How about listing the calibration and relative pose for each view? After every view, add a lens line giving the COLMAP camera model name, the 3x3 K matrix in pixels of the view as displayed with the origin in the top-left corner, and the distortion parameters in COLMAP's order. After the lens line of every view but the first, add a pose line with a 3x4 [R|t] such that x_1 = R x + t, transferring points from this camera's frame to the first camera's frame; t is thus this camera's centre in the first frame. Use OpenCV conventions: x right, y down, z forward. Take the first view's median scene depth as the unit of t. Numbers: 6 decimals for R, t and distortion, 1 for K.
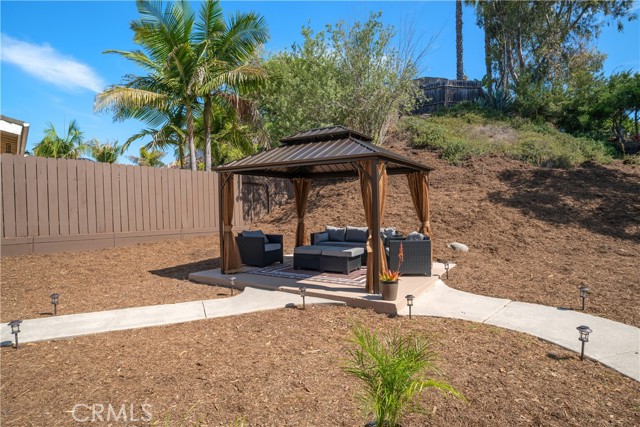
lens RADIAL K [[360.6, 0, 307.0], [0, 360.6, 214.2], [0, 0, 1]] dist [-0.027742, 0.002248]
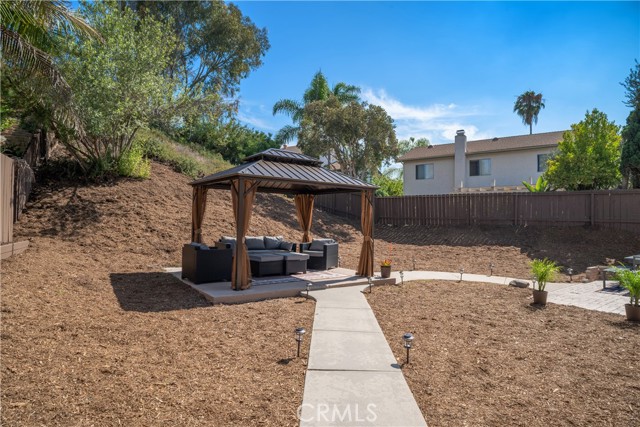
lens RADIAL K [[368.8, 0, 320.0], [0, 368.8, 213.5], [0, 0, 1]] dist [-0.084204, 0.070267]
pose [[0.351050, 0.033594, 0.935754, -0.707830], [-0.007659, 0.999426, -0.033007, -0.000663], [-0.936325, 0.004420, 0.351105, 0.319946]]
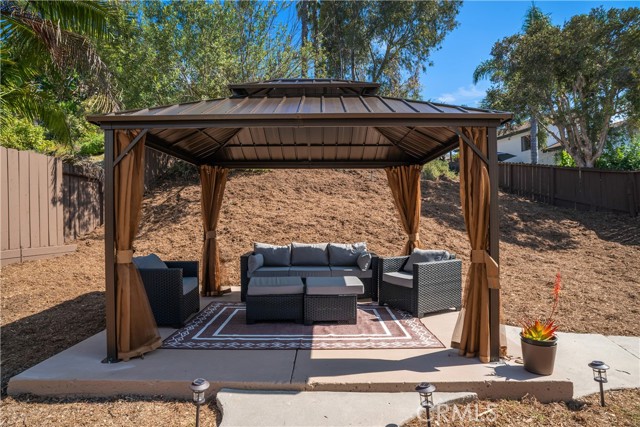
lens RADIAL K [[368.8, 0, 320.0], [0, 368.8, 213.5], [0, 0, 1]] dist [-0.084204, 0.070267]
pose [[0.840486, 0.009975, 0.541742, -0.176221], [0.007307, 0.999531, -0.029740, 0.000207], [-0.541784, 0.028955, 0.840019, 0.326217]]
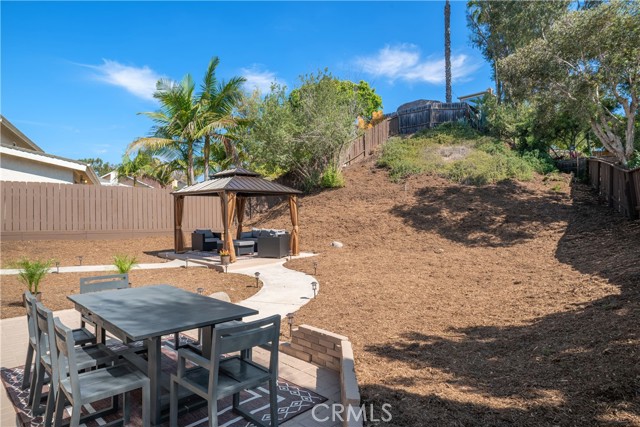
lens RADIAL K [[360.6, 0, 307.0], [0, 360.6, 214.2], [0, 0, 1]] dist [-0.027742, 0.002248]
pose [[0.977640, 0.012087, -0.209939, 0.510876], [-0.015296, 0.999790, -0.013669, -0.006977], [0.209729, 0.016575, 0.977619, -0.385968]]
